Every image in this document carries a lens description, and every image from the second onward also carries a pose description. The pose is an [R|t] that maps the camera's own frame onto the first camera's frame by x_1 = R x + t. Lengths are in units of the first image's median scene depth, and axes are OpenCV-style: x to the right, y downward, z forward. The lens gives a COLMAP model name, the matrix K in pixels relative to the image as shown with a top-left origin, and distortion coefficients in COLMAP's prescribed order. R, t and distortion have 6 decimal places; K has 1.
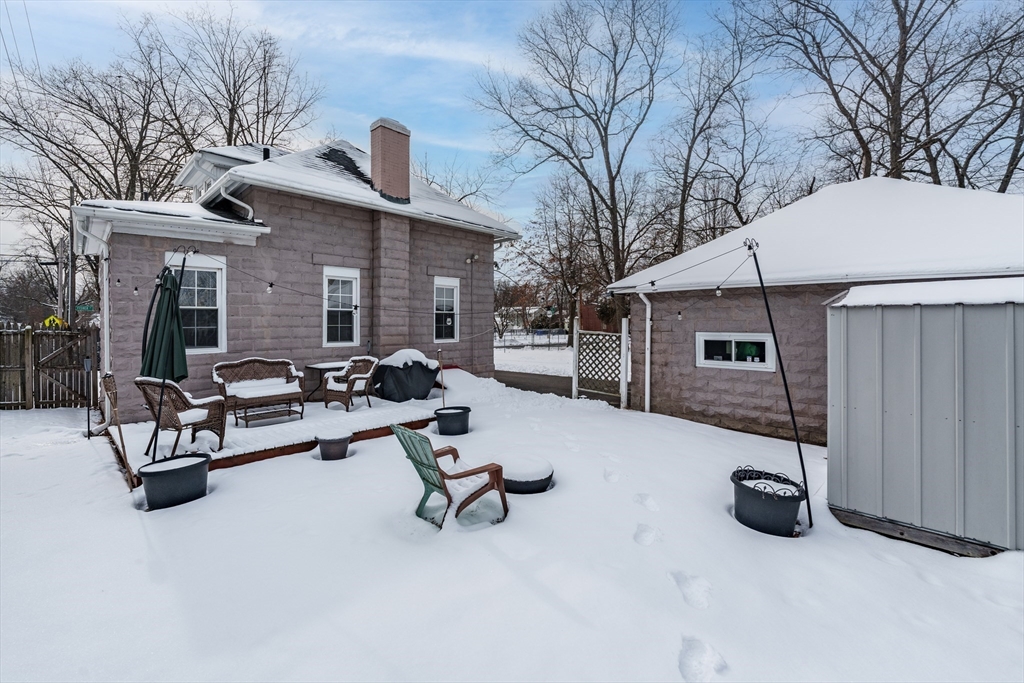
lens RADIAL K [[425.3, 0, 507.8], [0, 425.3, 341.5], [0, 0, 1]] dist [-0.001058, -0.000245]
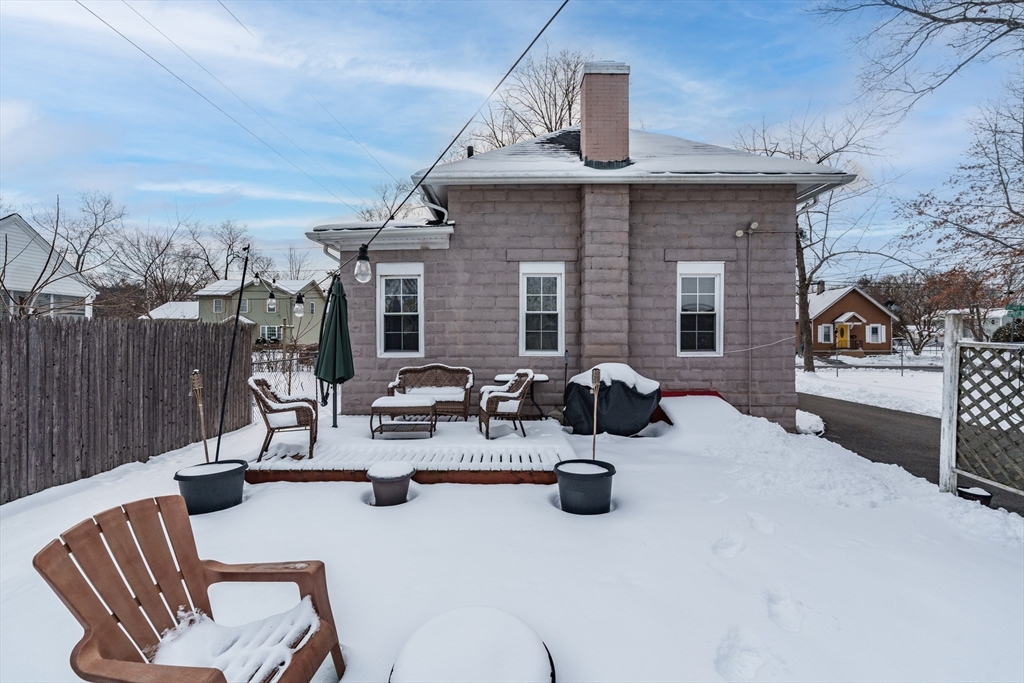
lens RADIAL K [[423.0, 0, 506.0], [0, 423.0, 345.4], [0, 0, 1]] dist [-0.001474, -0.000304]
pose [[0.688640, 0.020466, -0.724814, 0.164120], [-0.031534, 0.999501, -0.001738, -0.005471], [0.724417, 0.024053, 0.688942, 0.357561]]
